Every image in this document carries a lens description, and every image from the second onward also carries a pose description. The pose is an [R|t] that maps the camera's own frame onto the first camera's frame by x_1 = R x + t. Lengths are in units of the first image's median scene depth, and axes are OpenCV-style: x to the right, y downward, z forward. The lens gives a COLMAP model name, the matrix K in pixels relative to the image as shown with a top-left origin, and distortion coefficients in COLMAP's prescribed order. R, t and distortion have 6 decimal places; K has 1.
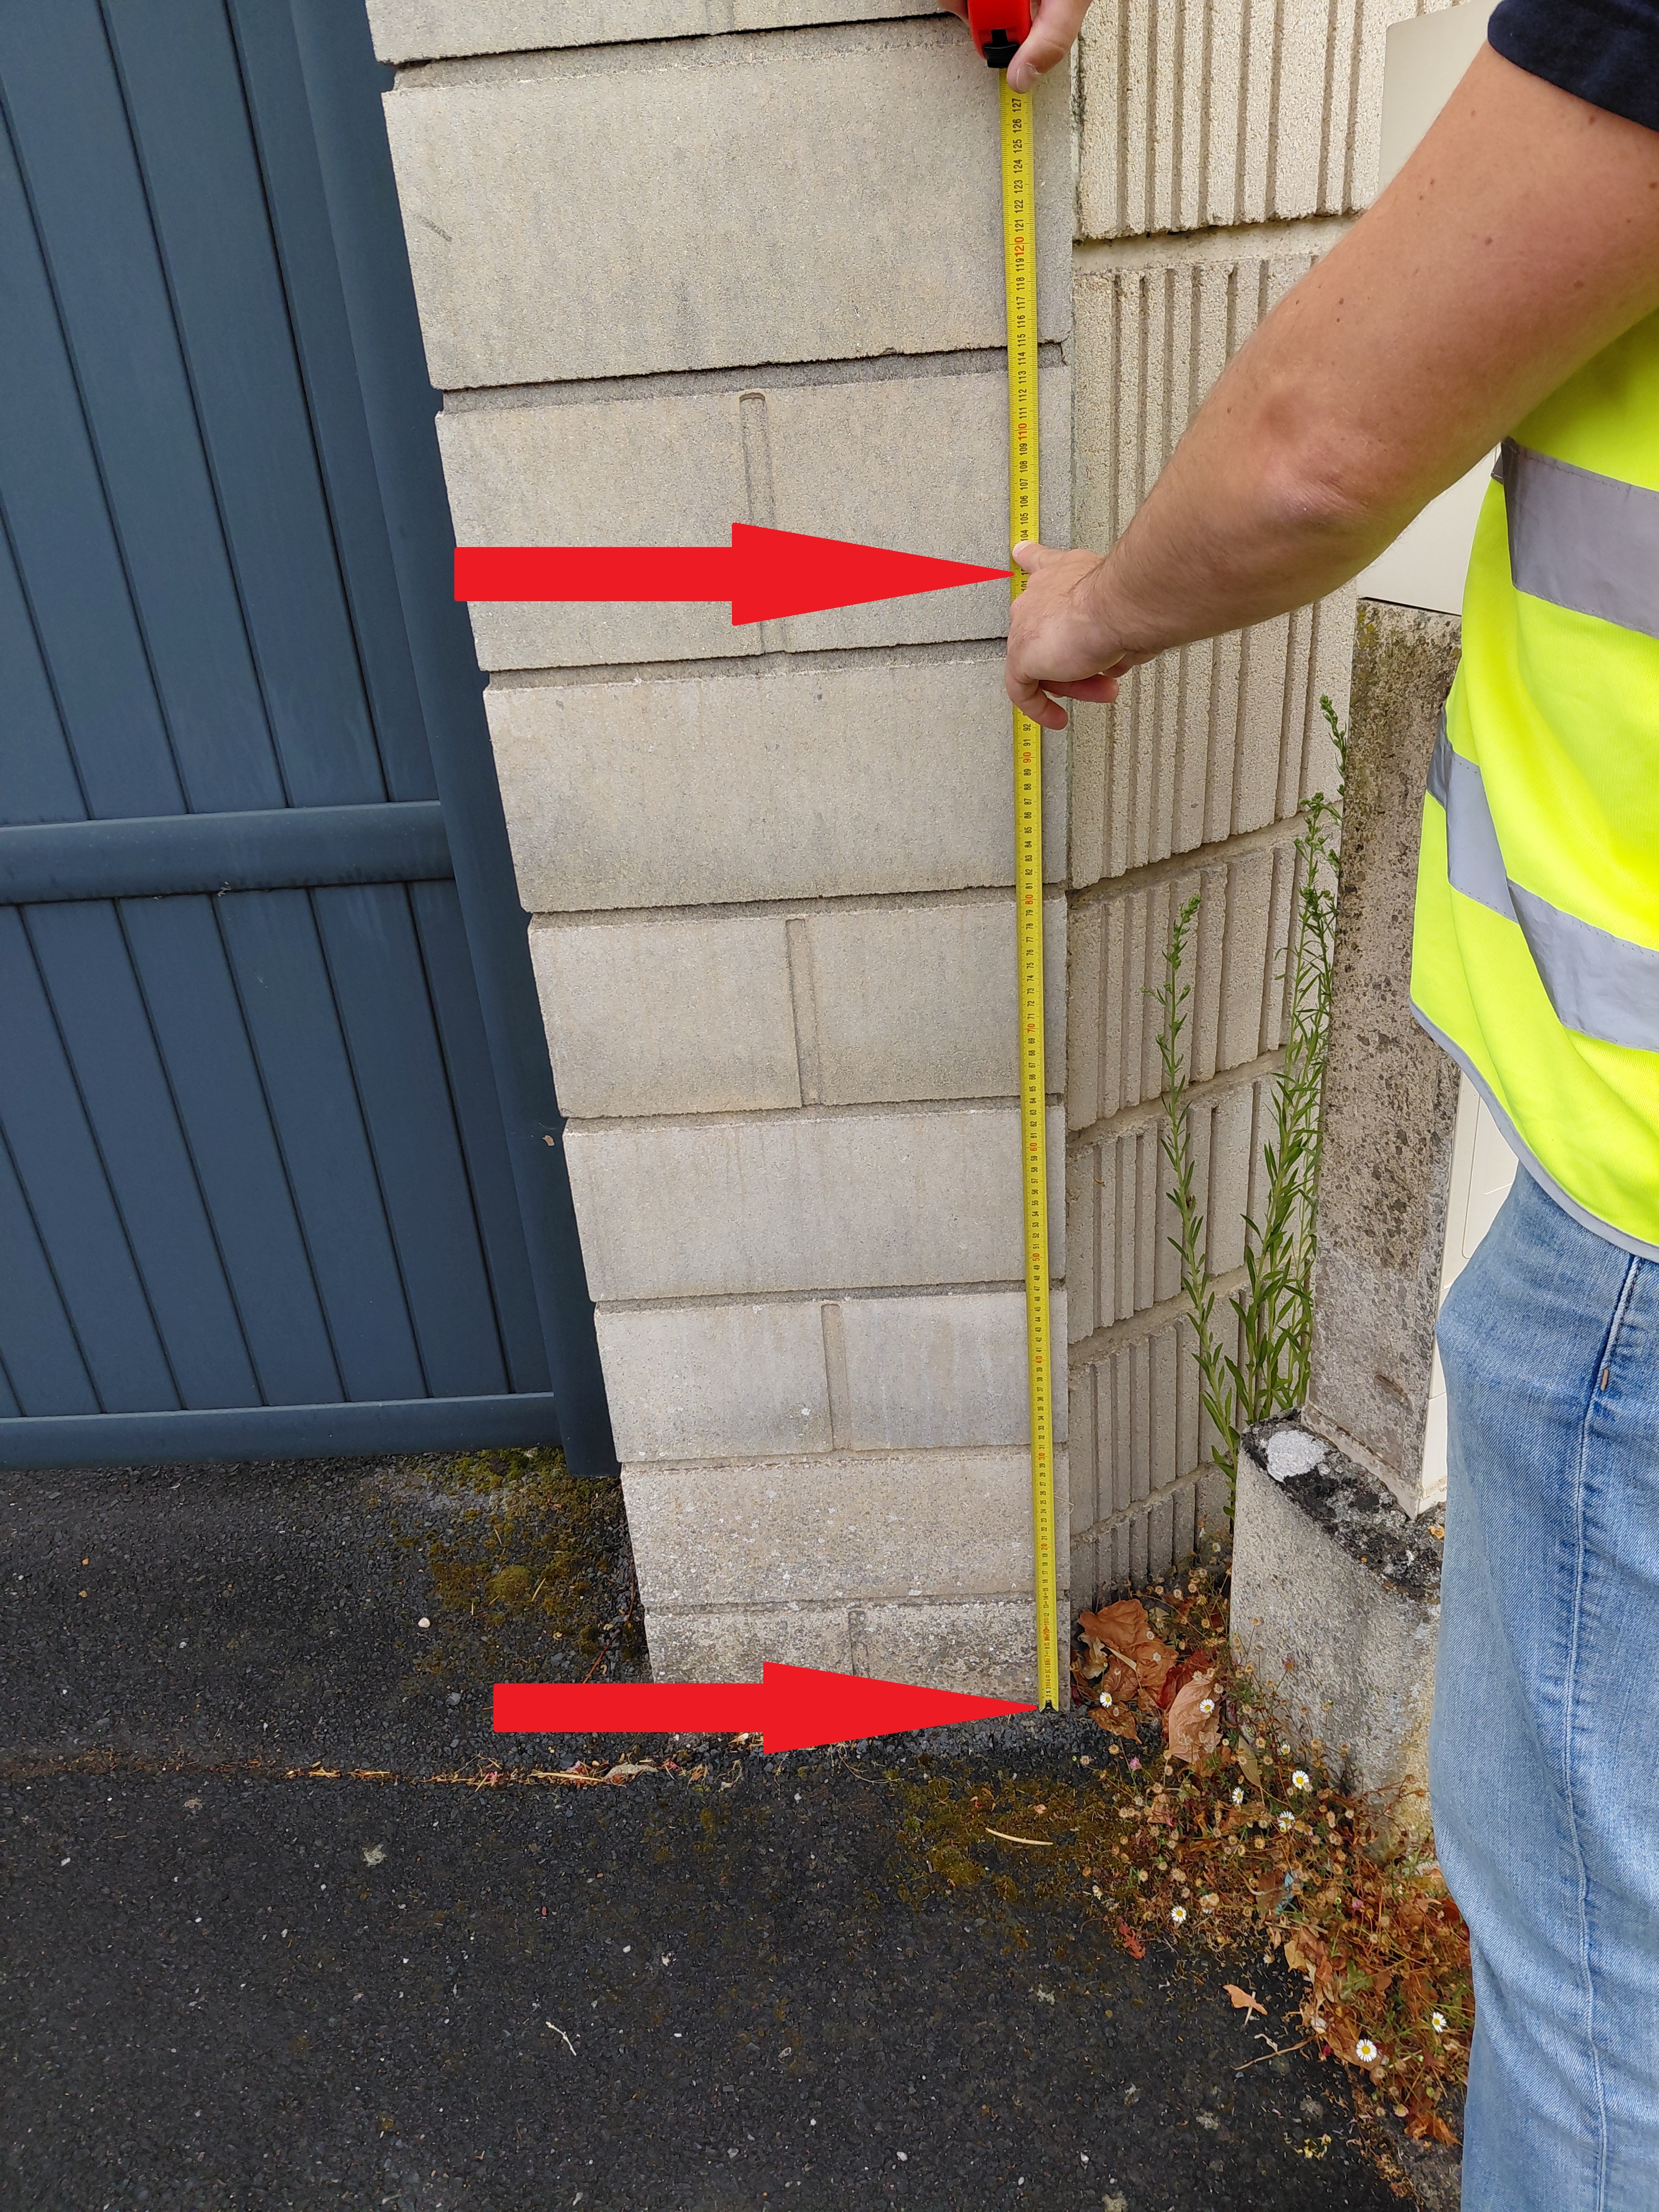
lens RADIAL K [[1607.7, 0, 894.4], [0, 1607.7, 1111.9], [0, 0, 1]] dist [0.046642, -0.065255]
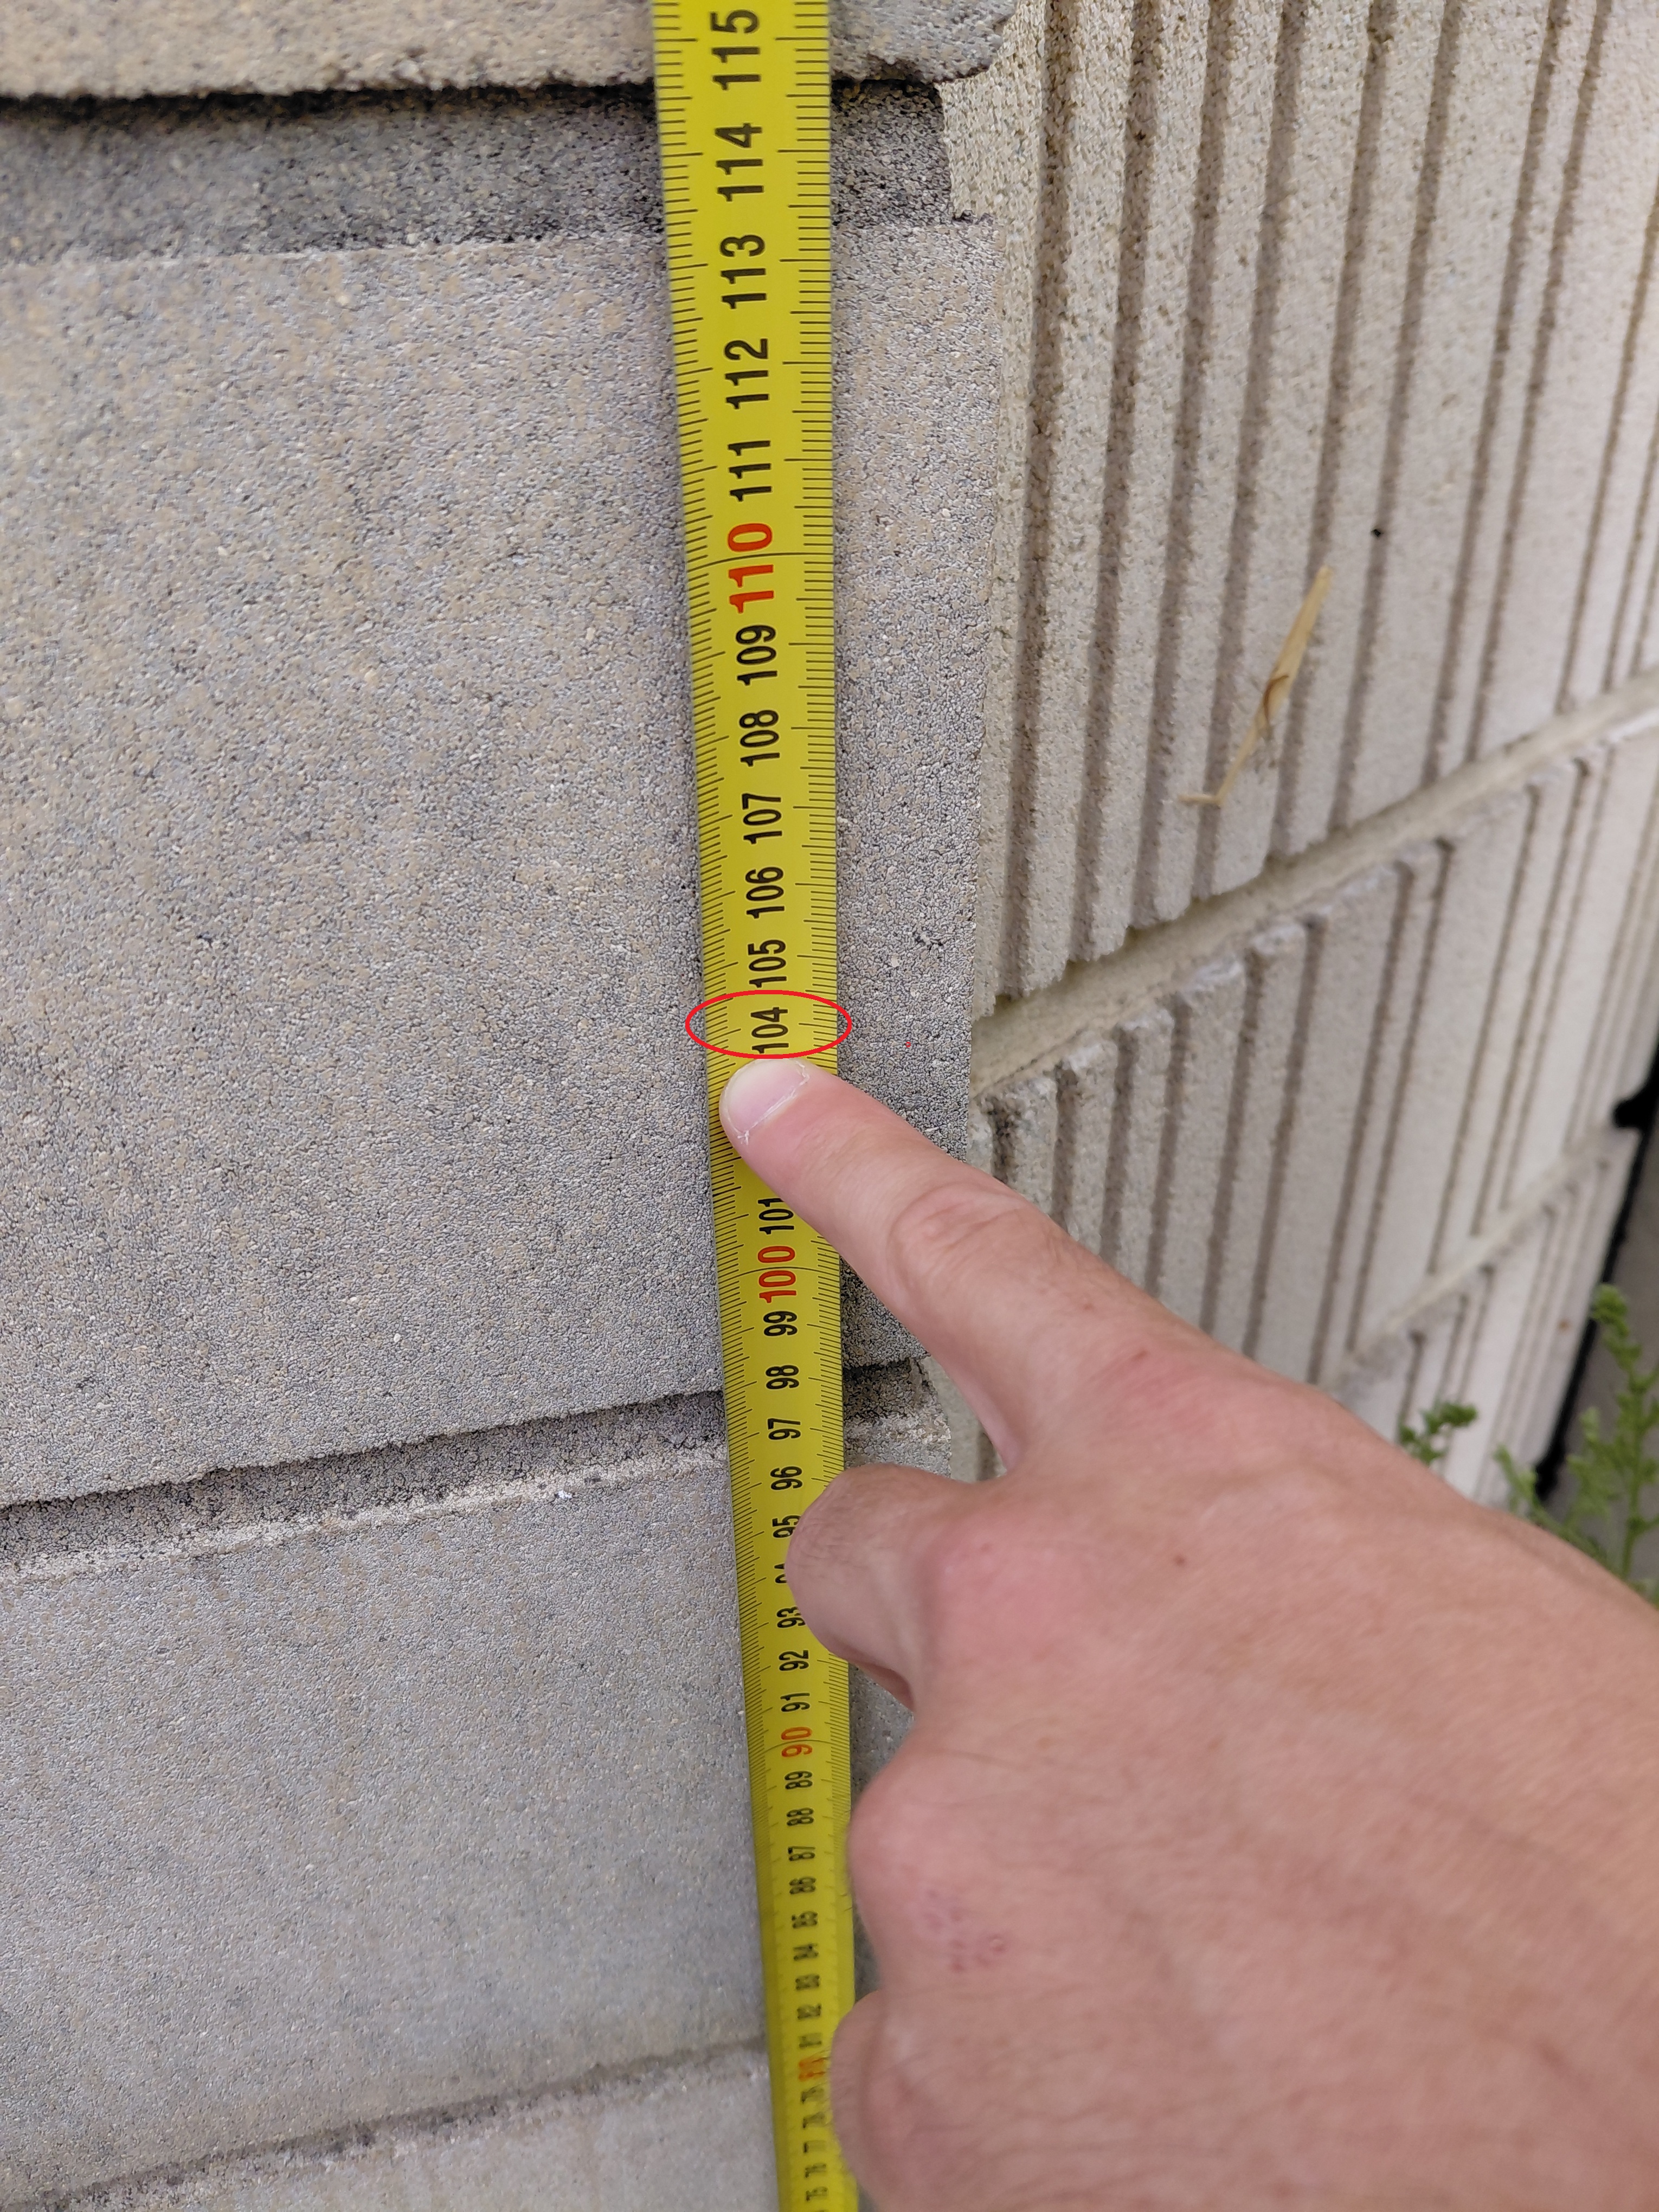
lens RADIAL K [[1607.7, 0, 831.6], [0, 1607.7, 1105.5], [0, 0, 1]] dist [0.046642, -0.065255]
pose [[0.975553, -0.069991, 0.208322, 0.044245], [0.065214, 0.997429, 0.029717, -0.358684], [-0.209866, -0.015405, 0.977609, 0.803598]]
